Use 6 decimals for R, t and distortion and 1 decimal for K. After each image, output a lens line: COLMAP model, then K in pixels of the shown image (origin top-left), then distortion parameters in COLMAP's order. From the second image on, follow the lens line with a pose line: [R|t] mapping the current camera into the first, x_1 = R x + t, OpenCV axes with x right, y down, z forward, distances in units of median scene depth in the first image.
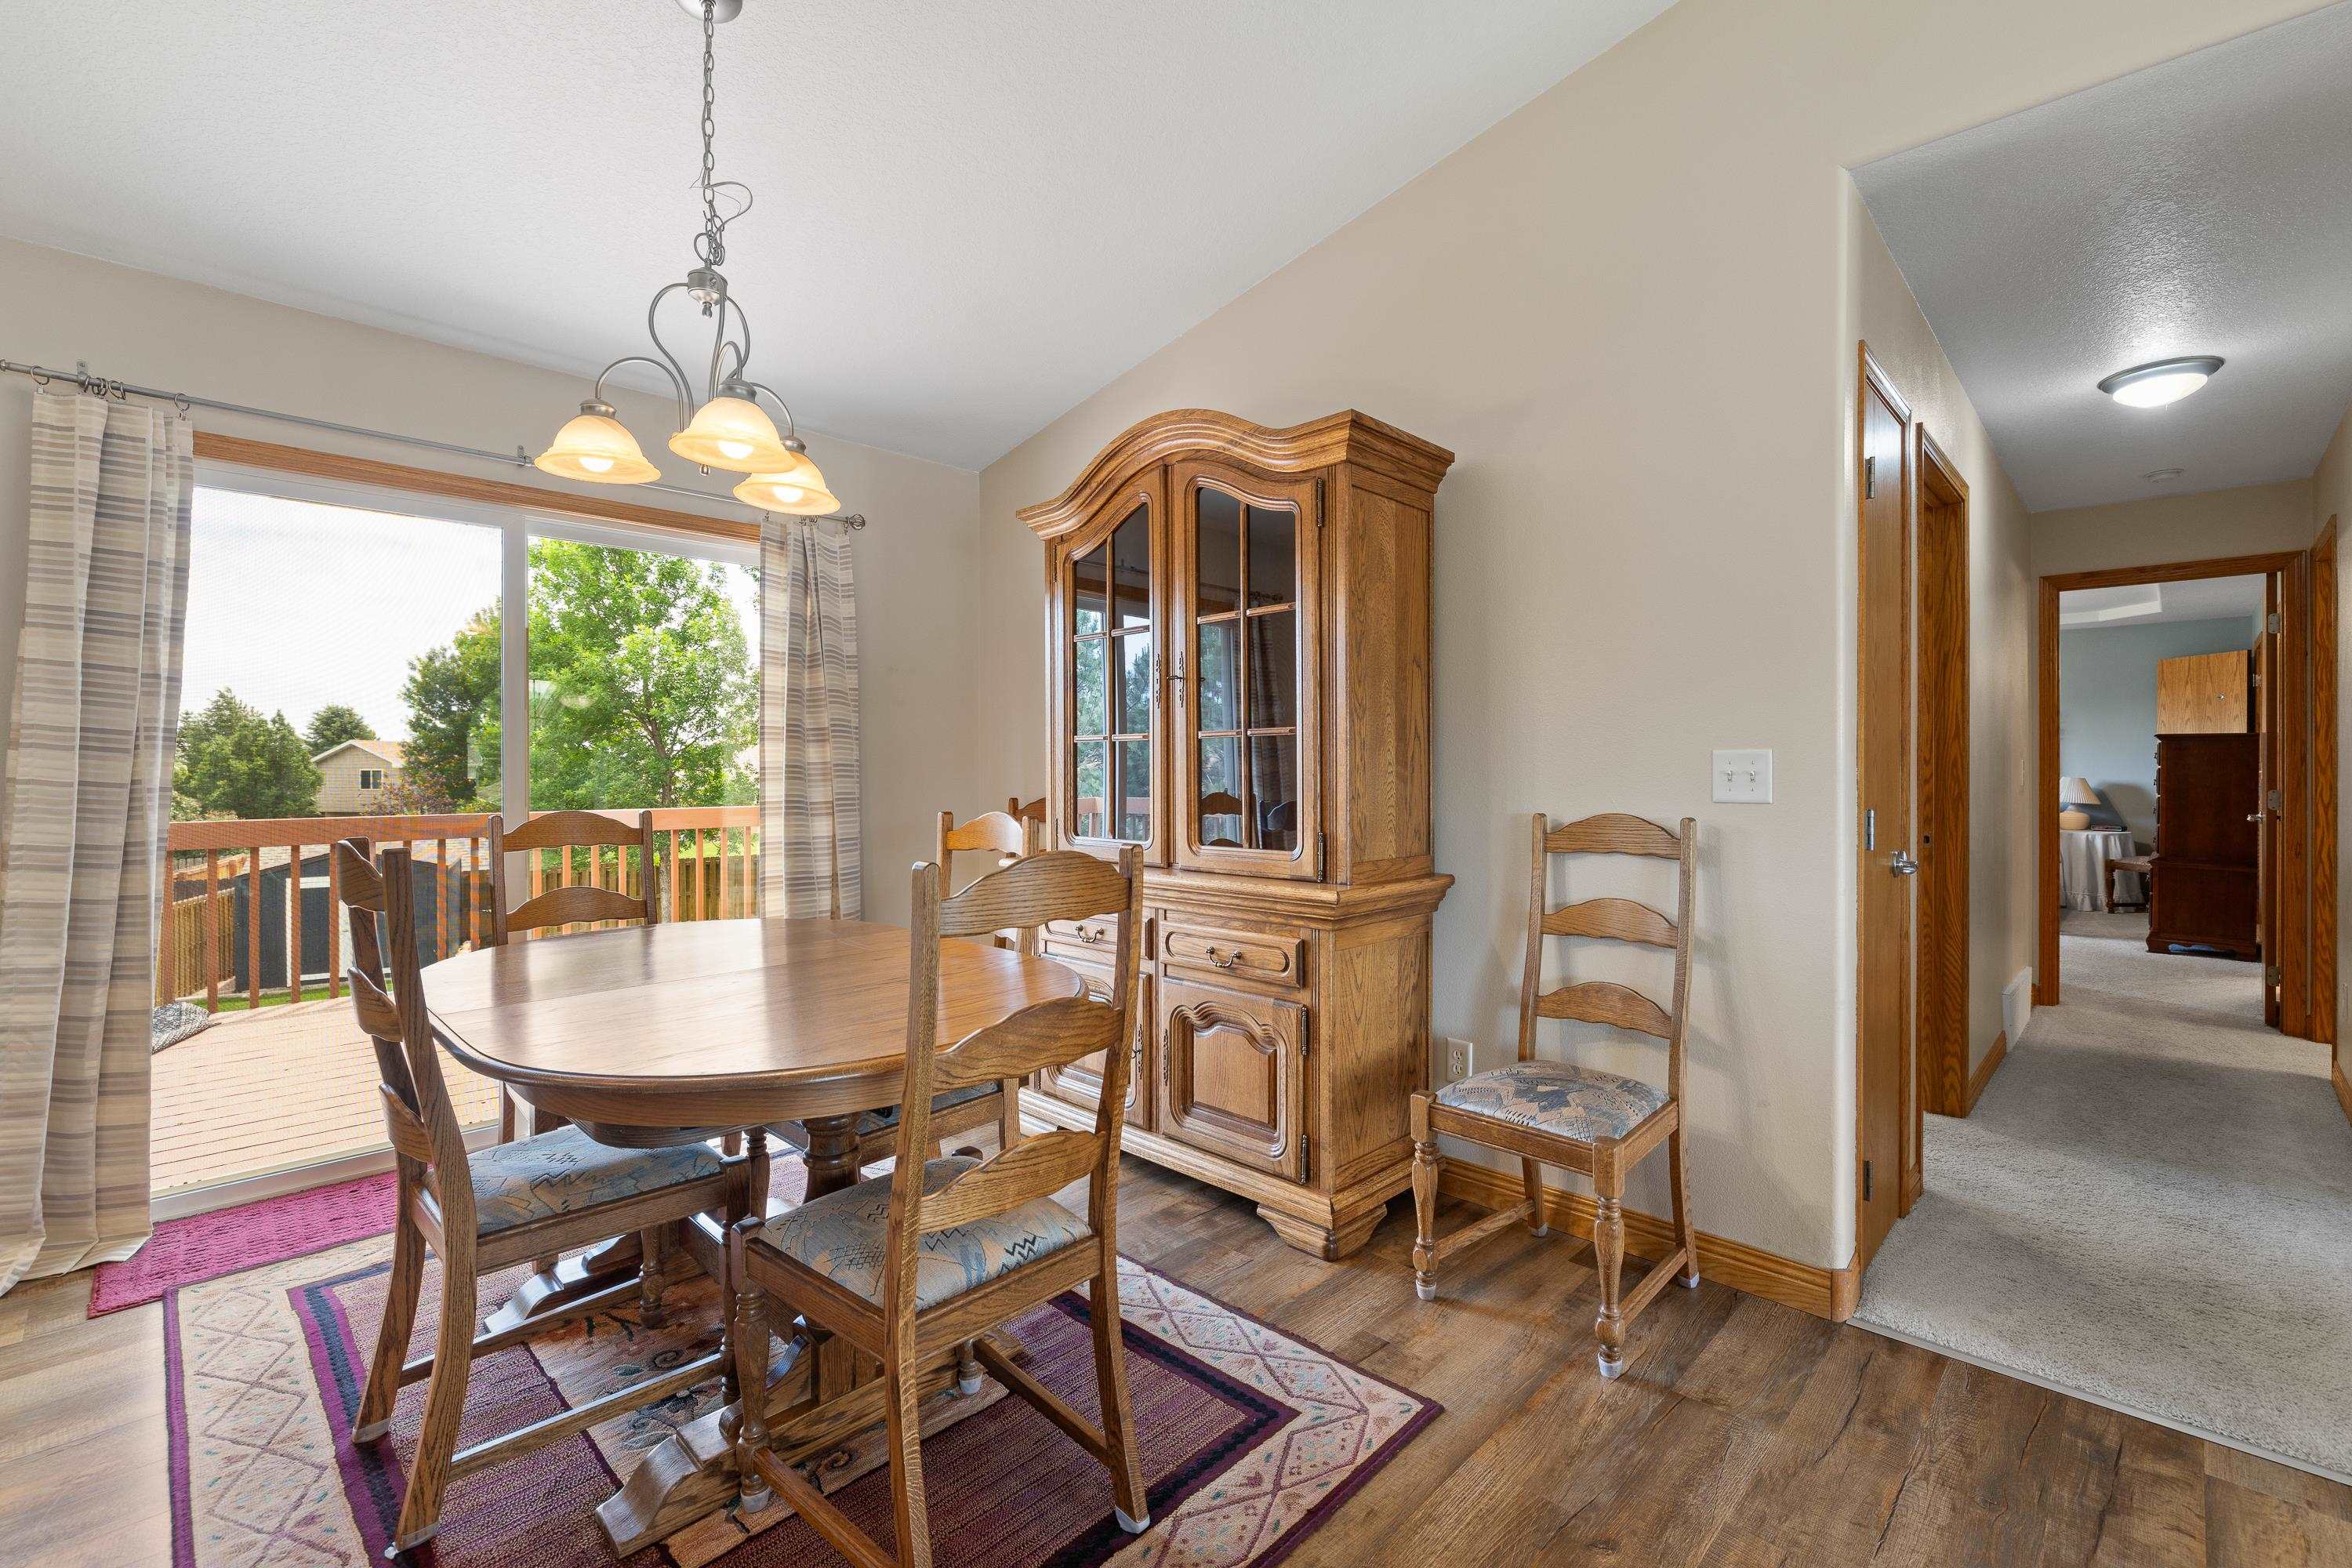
lens RADIAL K [[1024.4, 0, 1163.7], [0, 1024.4, 751.7], [0, 0, 1]] dist [-0.003370, 0.001917]
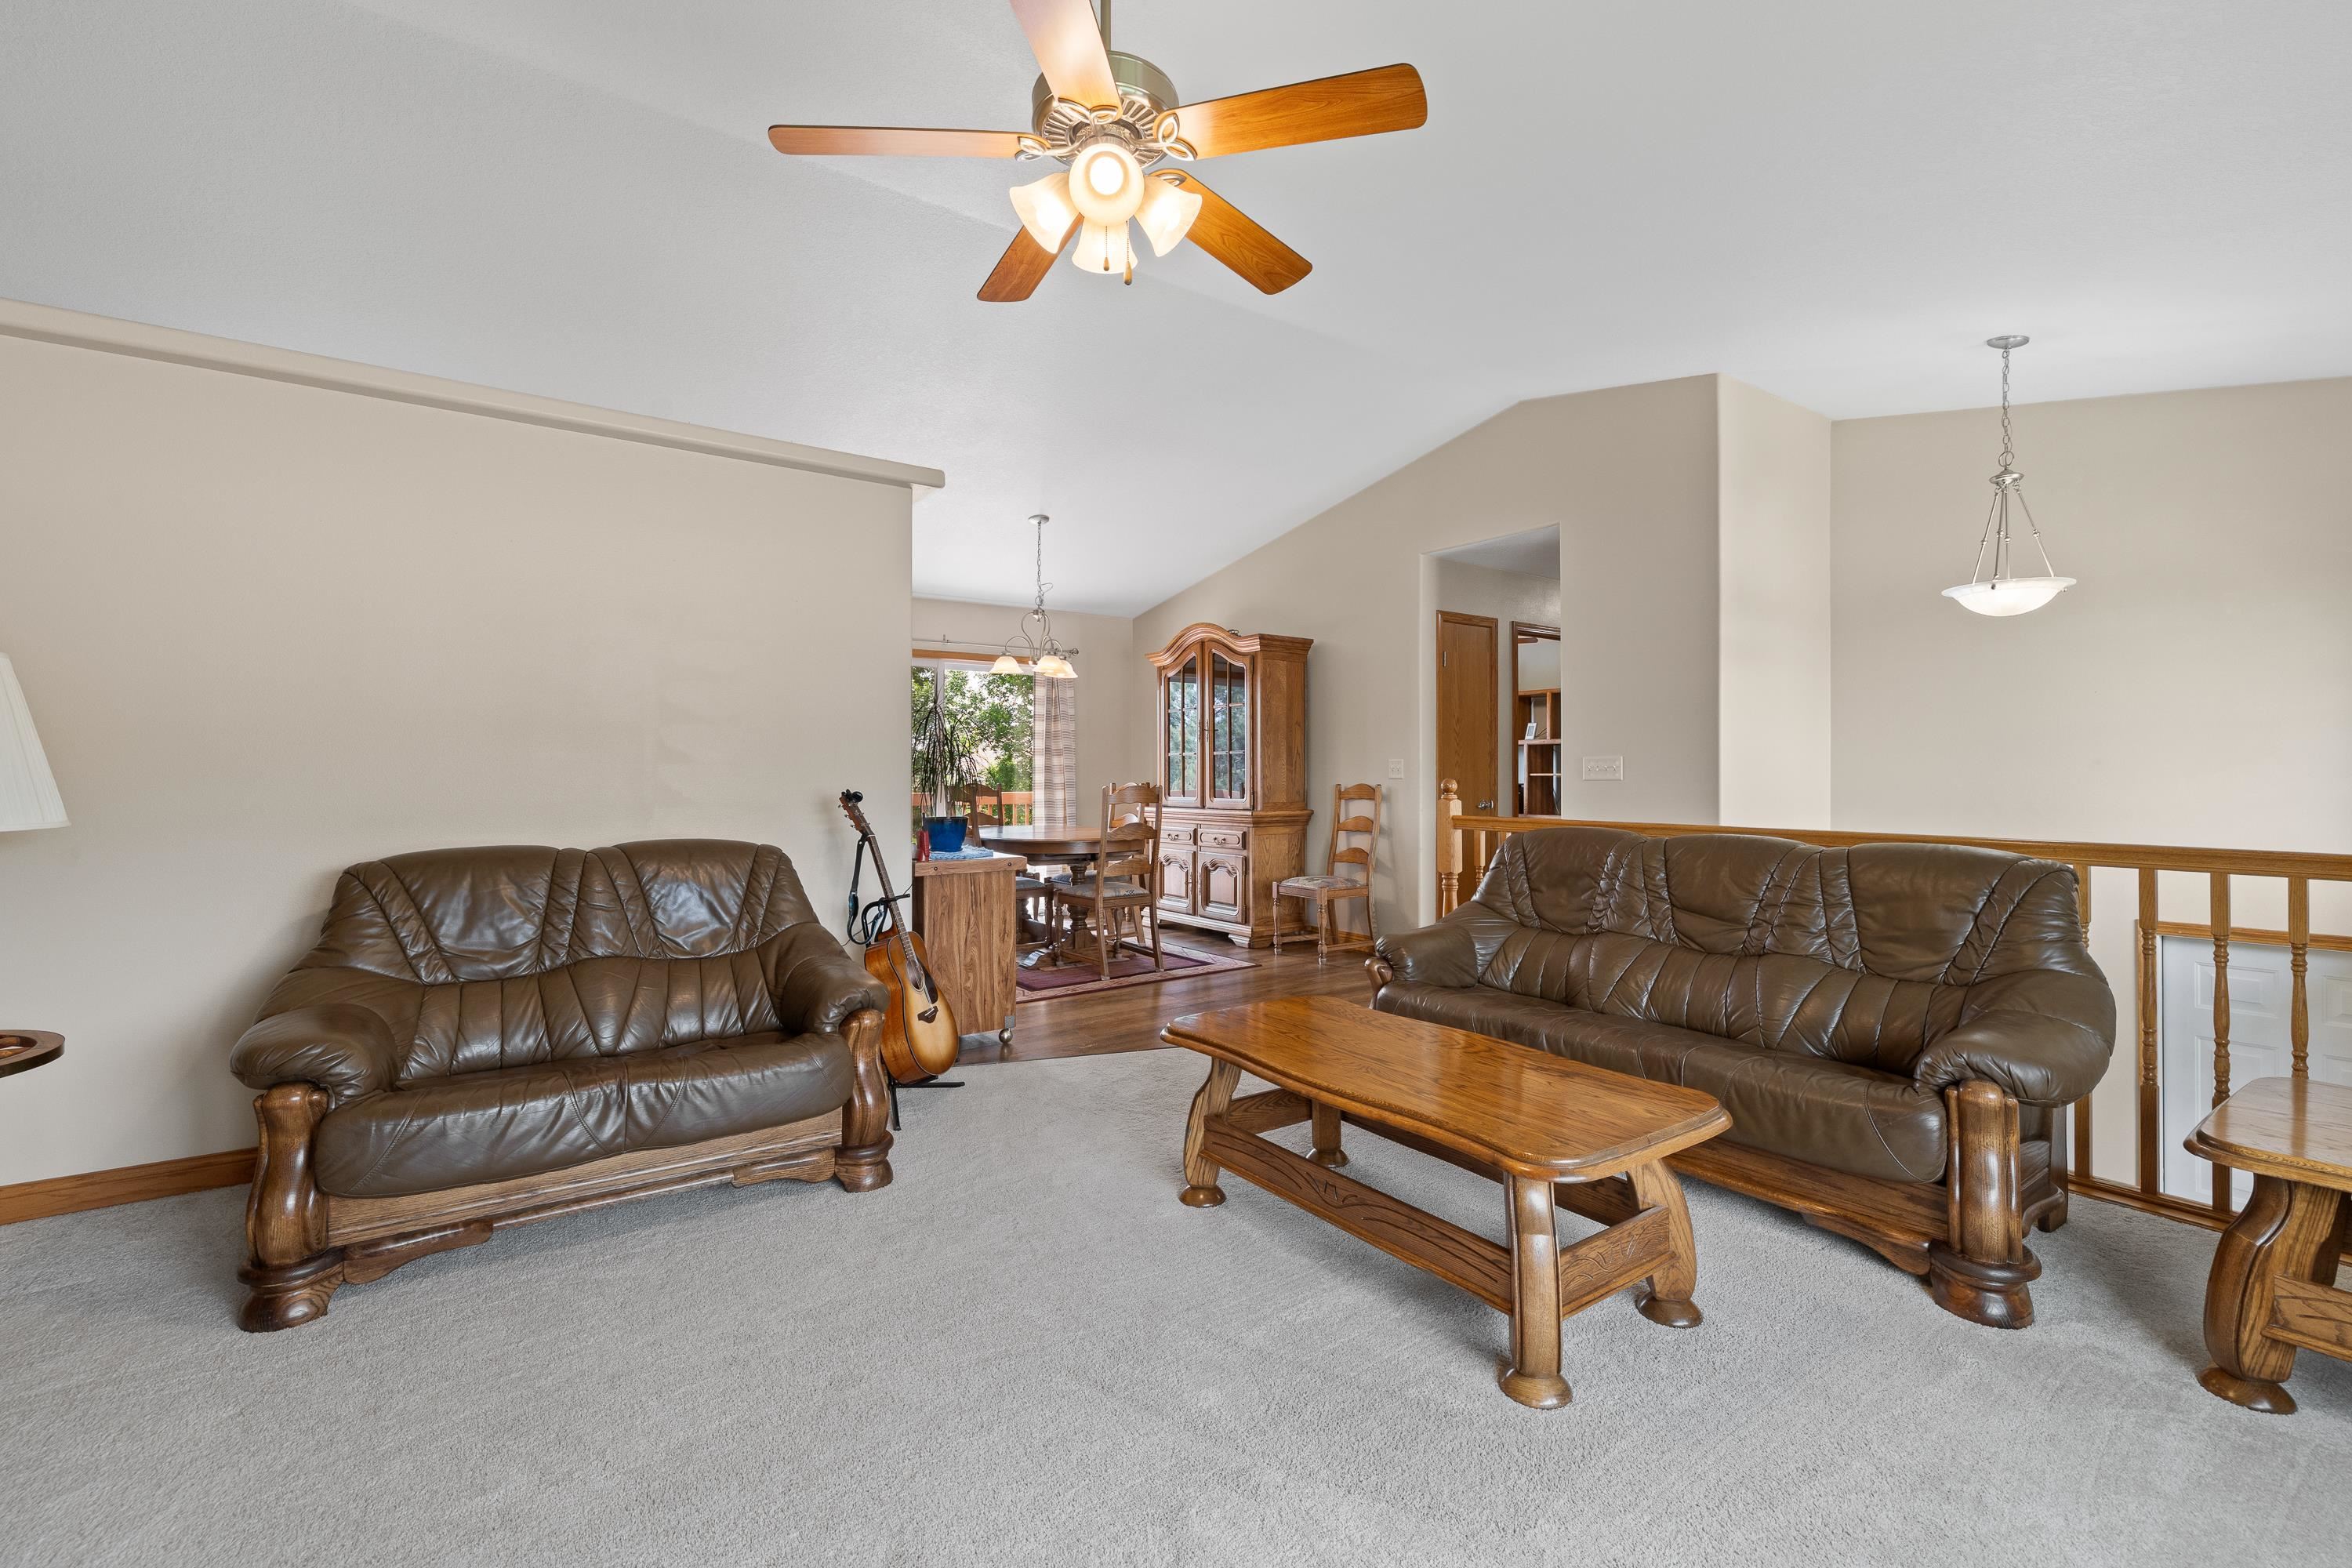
lens RADIAL K [[1024.4, 0, 1163.6], [0, 1024.4, 770.2], [0, 0, 1]] dist [-0.003370, 0.001917]
pose [[0.984345, 0.007337, -0.176101, 0.359099], [-0.007067, 0.999973, 0.002157, 0.020749], [0.176112, -0.000879, 0.984370, -1.484524]]
